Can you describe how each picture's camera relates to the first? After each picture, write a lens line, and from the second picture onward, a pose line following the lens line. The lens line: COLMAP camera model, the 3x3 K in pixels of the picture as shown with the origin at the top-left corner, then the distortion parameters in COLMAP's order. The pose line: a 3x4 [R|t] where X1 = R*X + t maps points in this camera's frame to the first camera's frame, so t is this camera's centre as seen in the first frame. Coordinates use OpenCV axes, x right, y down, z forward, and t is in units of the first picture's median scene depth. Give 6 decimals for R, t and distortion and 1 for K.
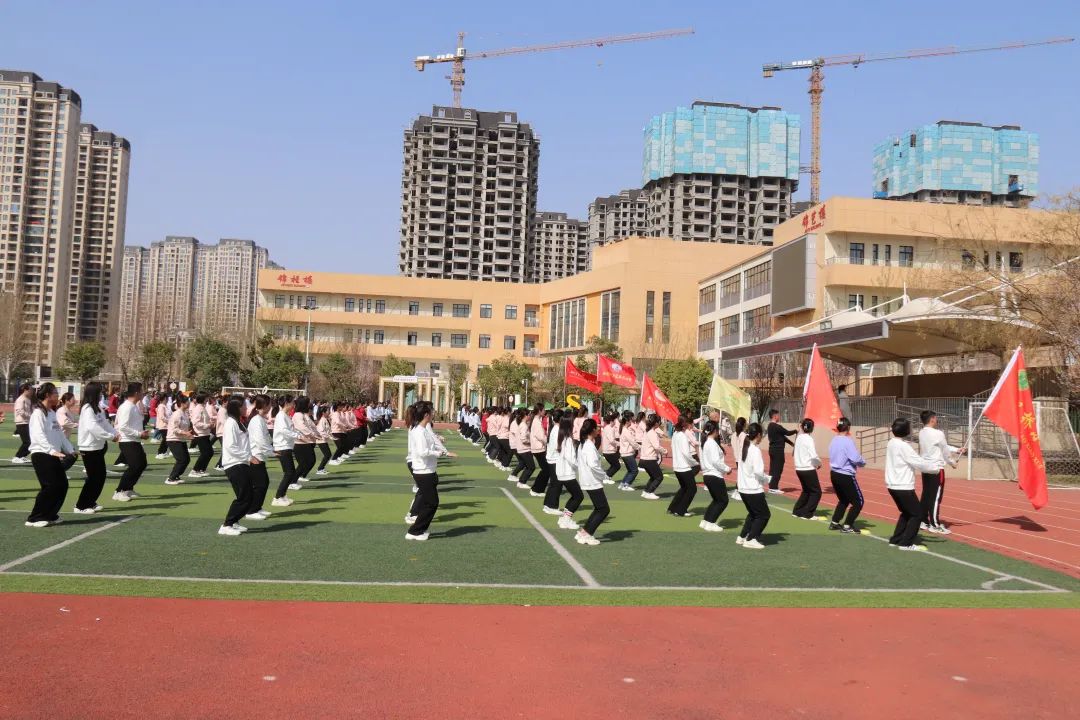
lens RADIAL K [[918.9, 0, 539.4], [0, 918.9, 381.7], [0, 0, 1]] dist [-0.005359, -0.011119]
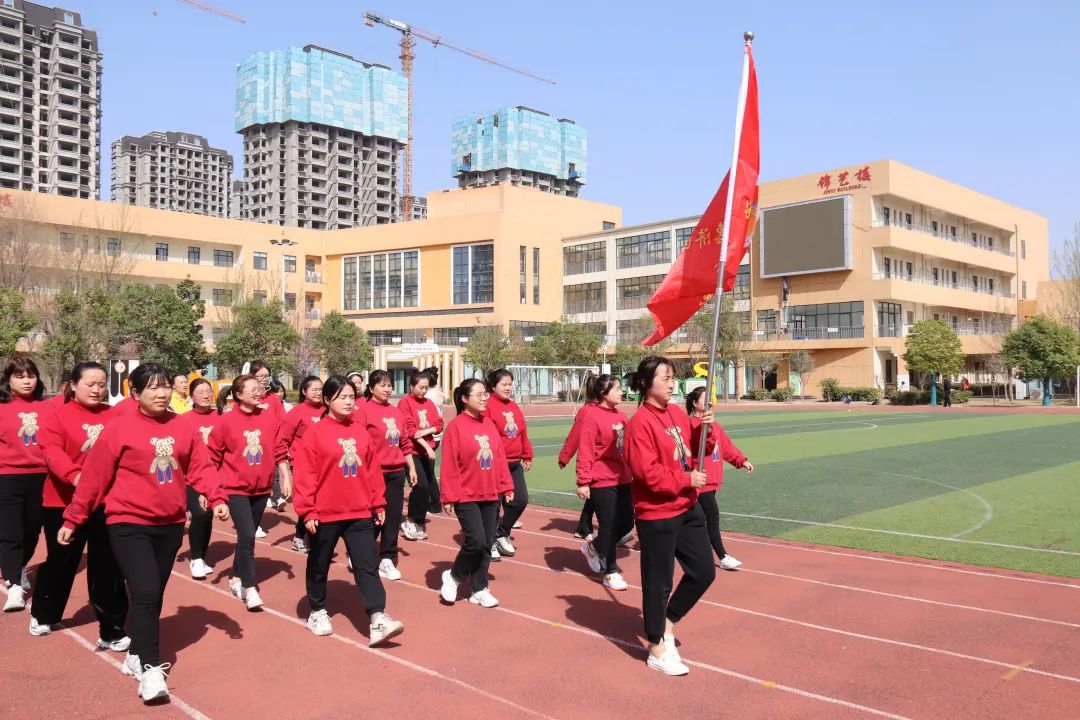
lens RADIAL K [[881.8, 0, 553.0], [0, 881.8, 368.5], [0, 0, 1]] dist [-0.002452, 0.030688]
pose [[0.794567, -0.027971, 0.606532, -0.174524], [0.013297, 0.999500, 0.028673, -0.001599], [-0.607031, -0.014718, 0.794542, 0.135259]]
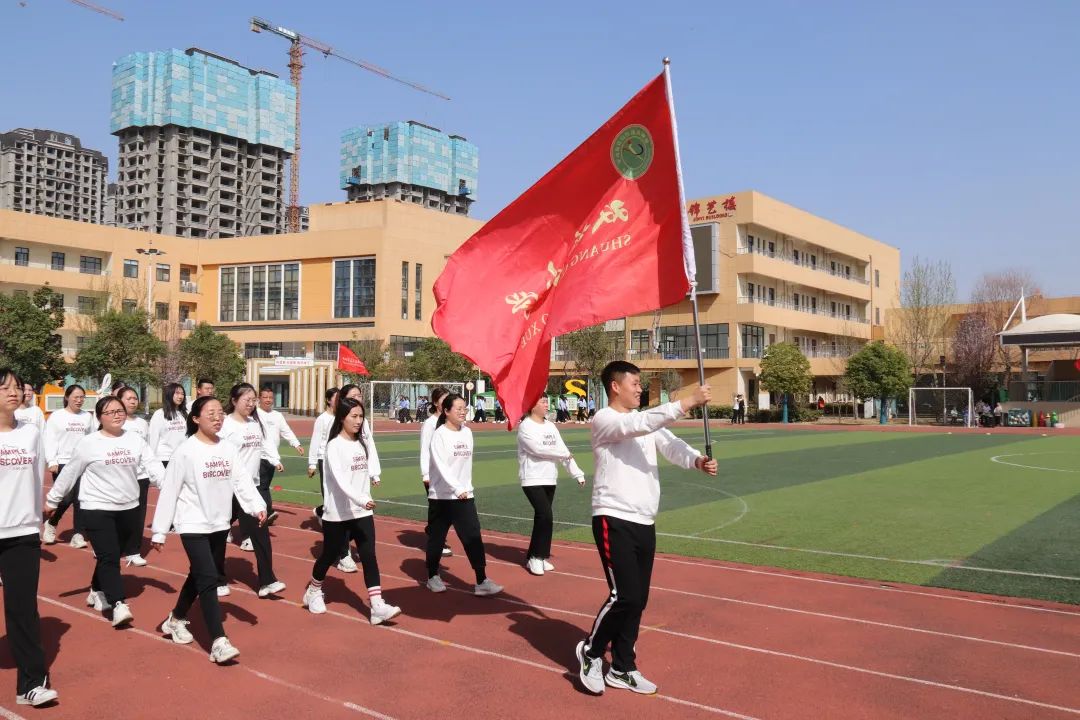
lens RADIAL K [[881.8, 0, 549.6], [0, 881.8, 365.1], [0, 0, 1]] dist [-0.002452, 0.030688]
pose [[0.717642, -0.003306, 0.696404, -0.174177], [-0.002846, 0.999966, 0.007680, -0.001853], [-0.696406, -0.007493, 0.717609, 0.127672]]
